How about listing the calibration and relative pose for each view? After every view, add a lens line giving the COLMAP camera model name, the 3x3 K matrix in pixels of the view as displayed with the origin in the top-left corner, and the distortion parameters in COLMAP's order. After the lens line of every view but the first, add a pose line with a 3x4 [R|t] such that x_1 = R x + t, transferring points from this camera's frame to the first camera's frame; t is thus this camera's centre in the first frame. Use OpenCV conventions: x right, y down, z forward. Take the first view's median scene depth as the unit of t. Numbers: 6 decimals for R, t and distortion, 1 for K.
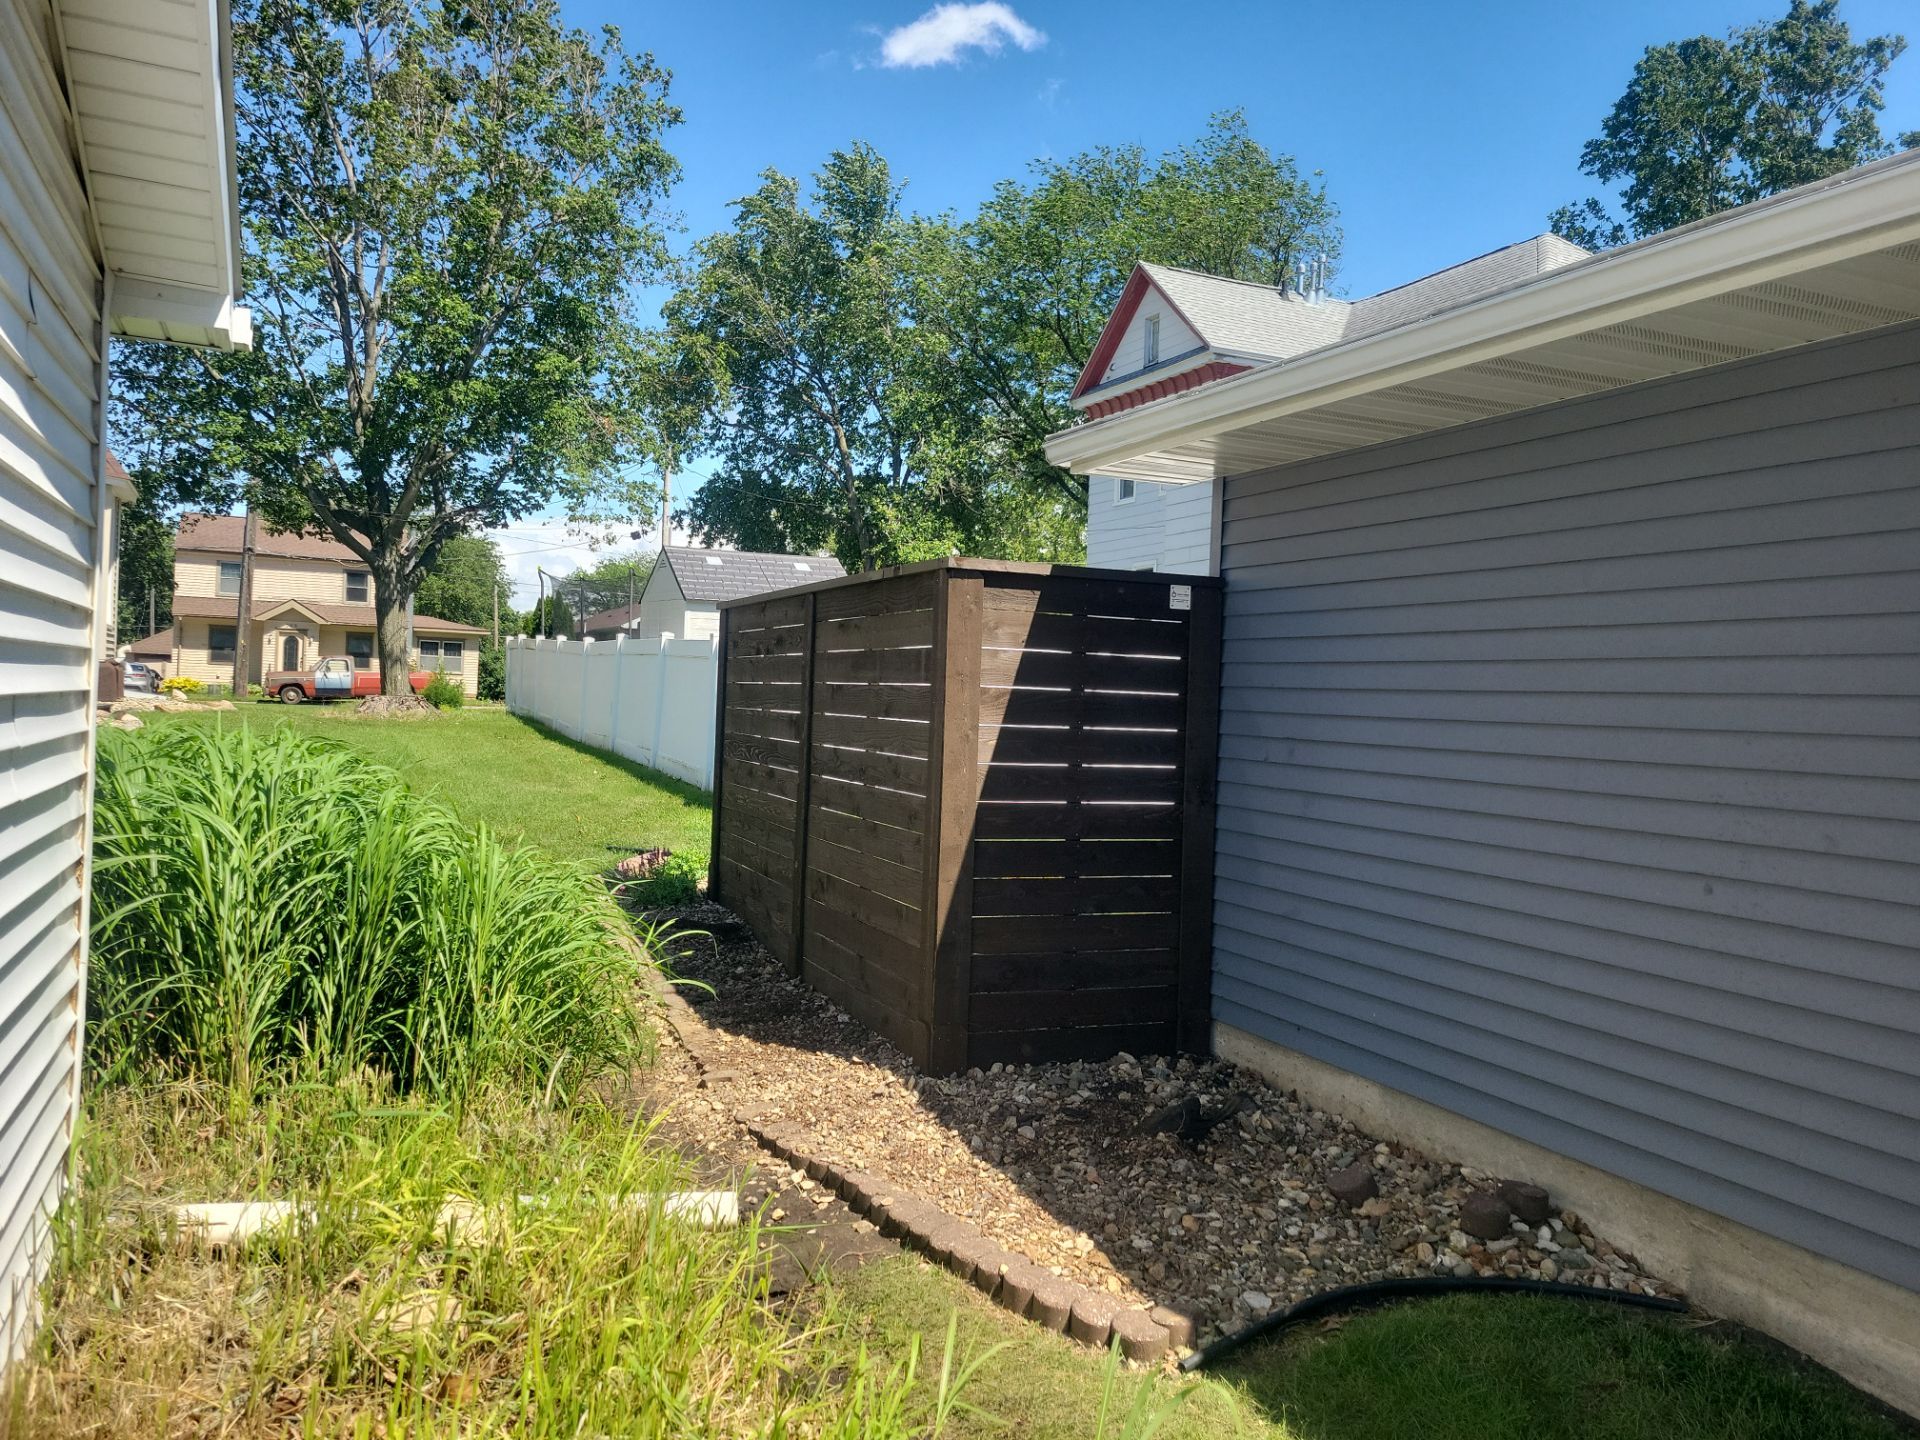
lens RADIAL K [[1421.5, 0, 960.0], [0, 1421.5, 720.0], [0, 0, 1]] dist [0.035091, 0.000070]
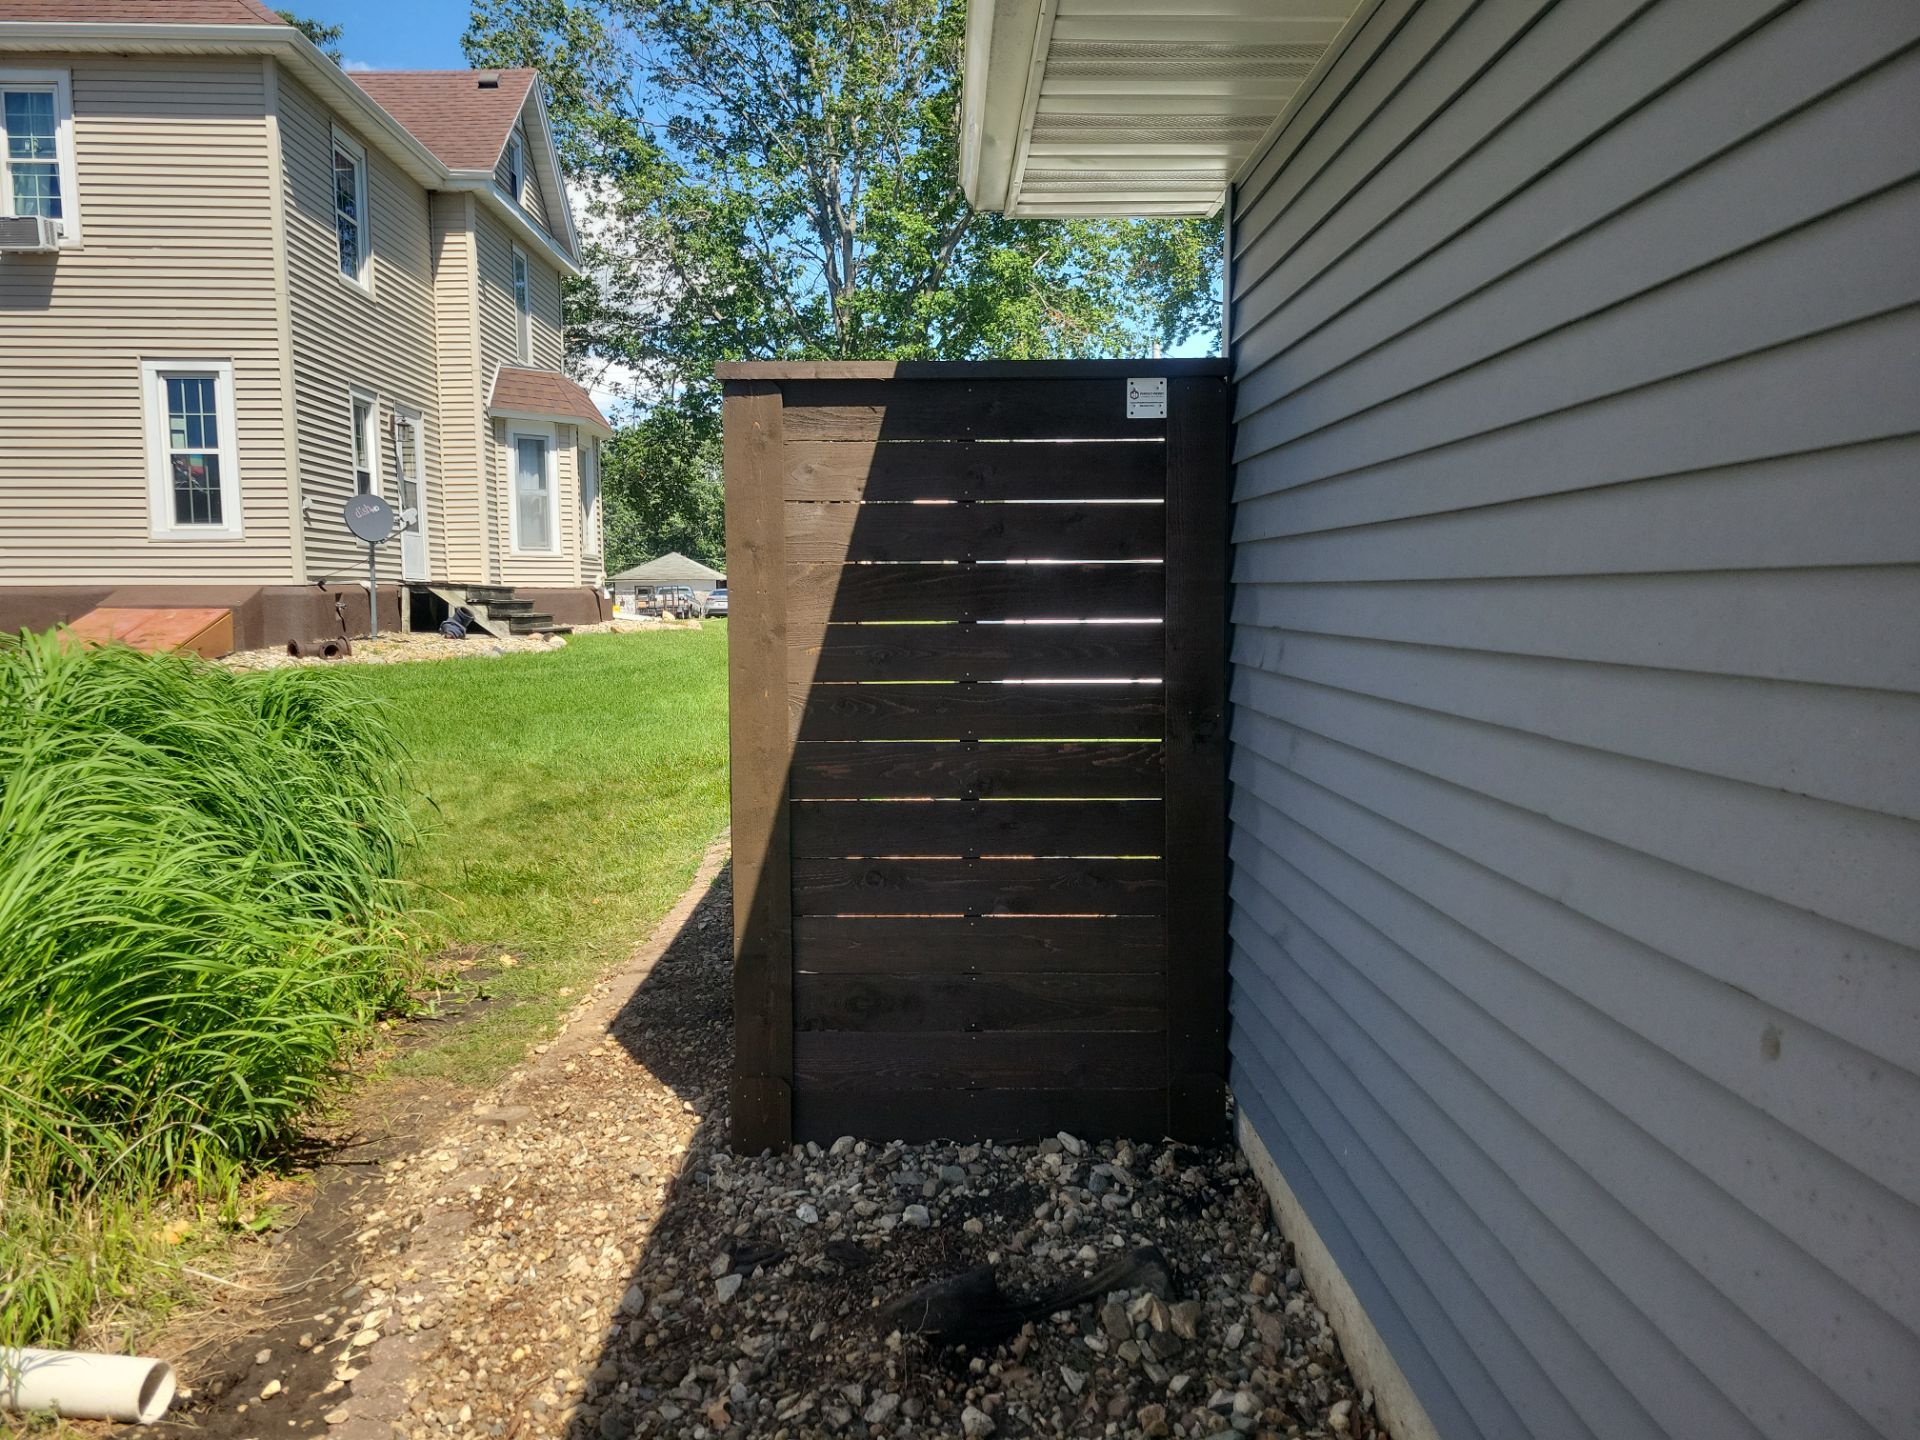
lens RADIAL K [[1421.5, 0, 960.0], [0, 1421.5, 720.0], [0, 0, 1]] dist [0.035091, 0.000070]
pose [[0.921060, -0.007212, -0.389354, 0.325398], [0.033782, 0.997539, 0.061436, 0.009758], [0.387953, -0.069739, 0.919037, 0.420717]]
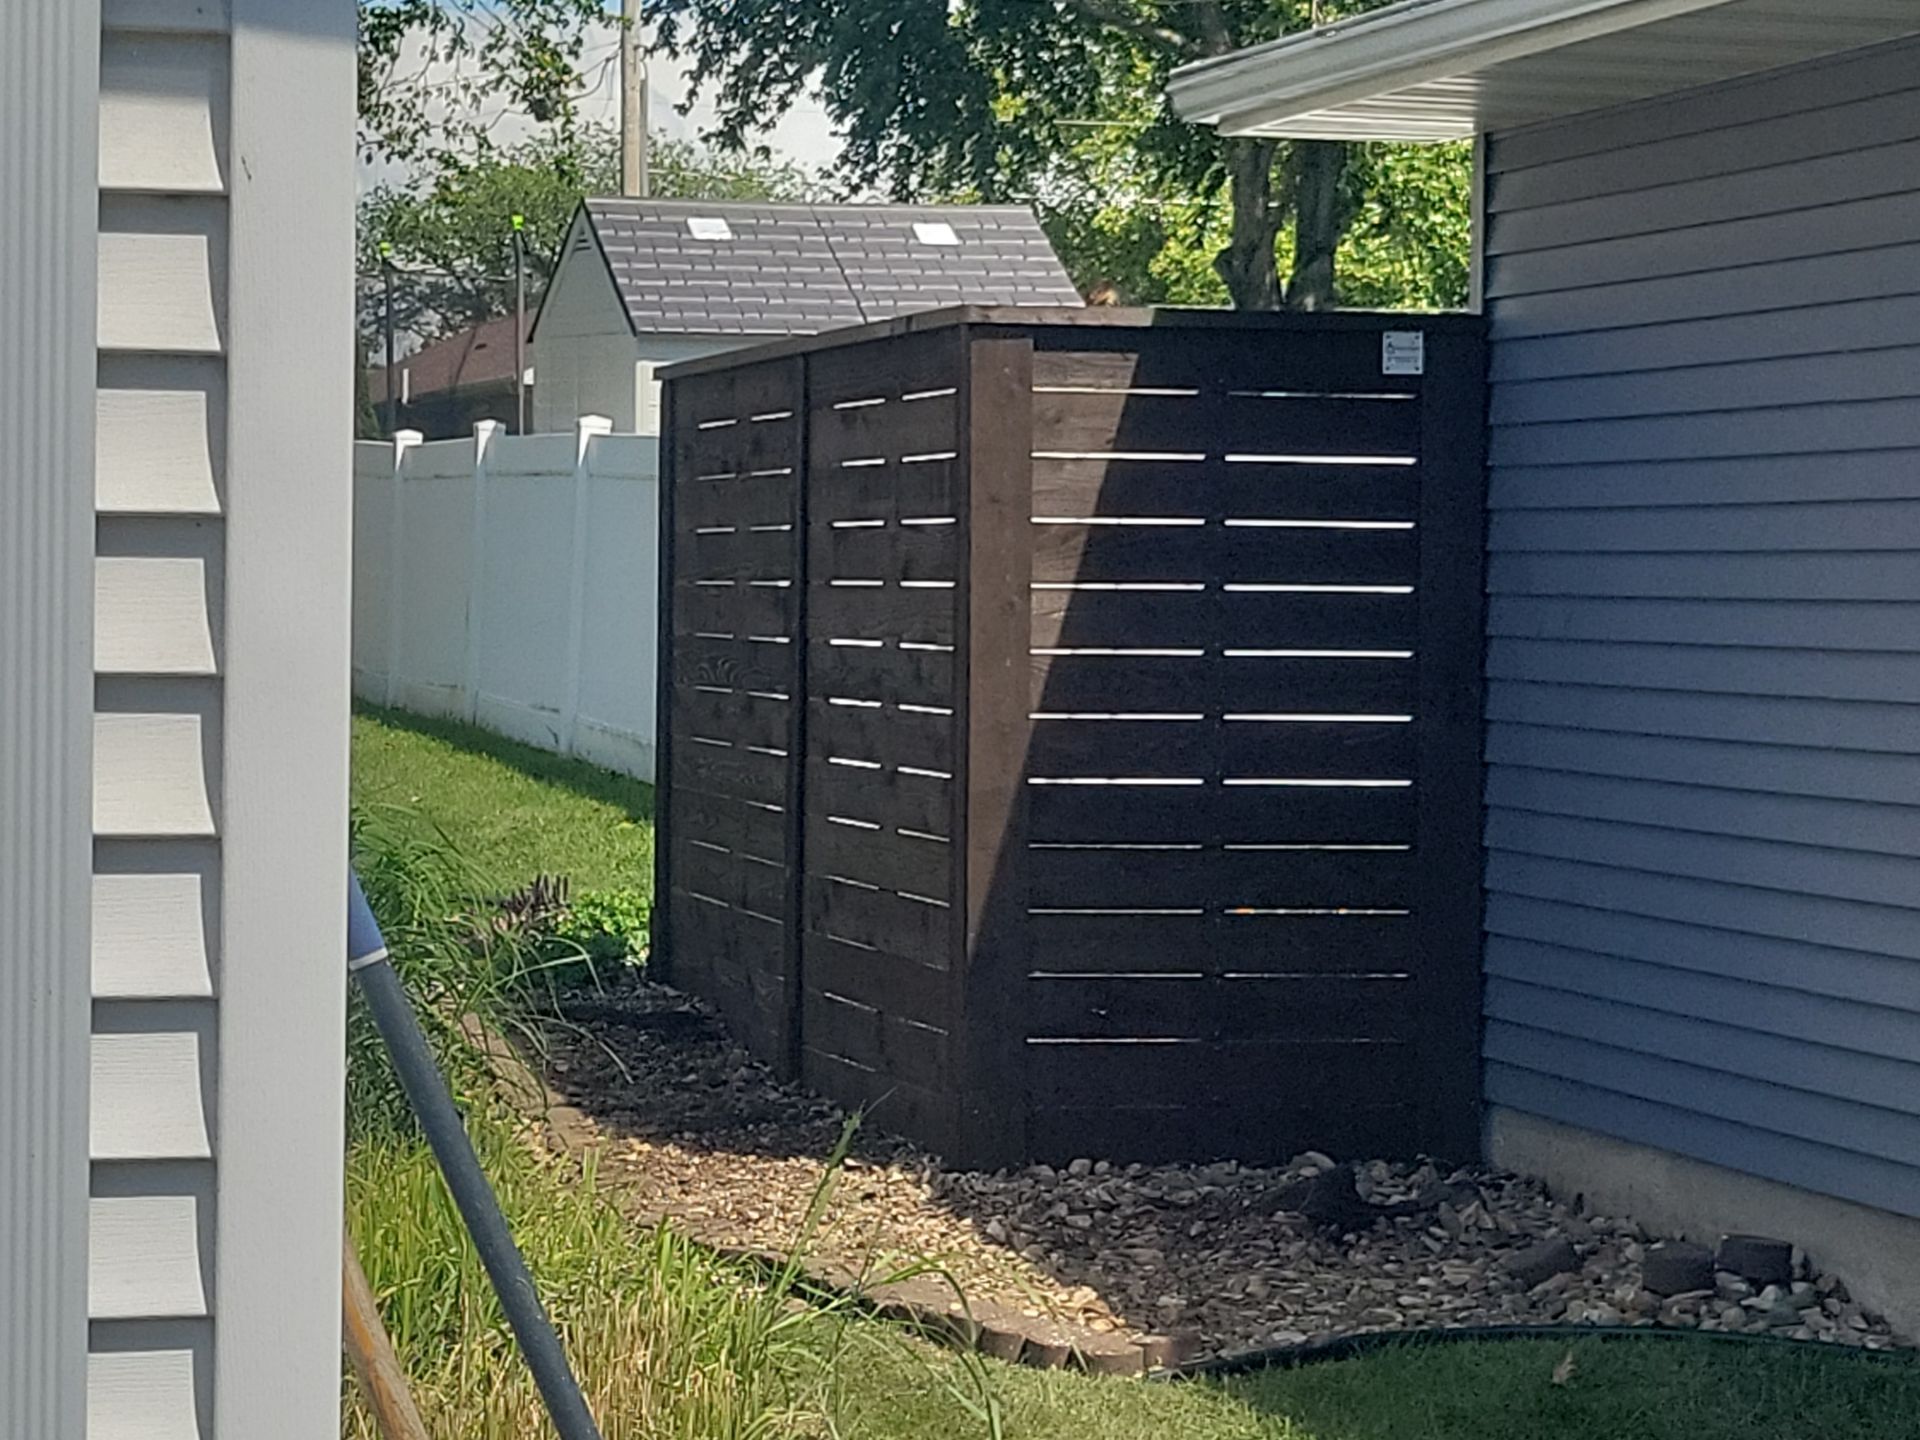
lens RADIAL K [[5005.1, 0, 960.0], [0, 5005.1, 720.0], [0, 0, 1]] dist [0.087588, 0.261731]
pose [[0.988625, -0.022627, -0.148691, 0.282523], [0.024107, 0.999676, 0.008161, 0.040390], [0.148458, -0.011653, 0.988850, -1.032004]]
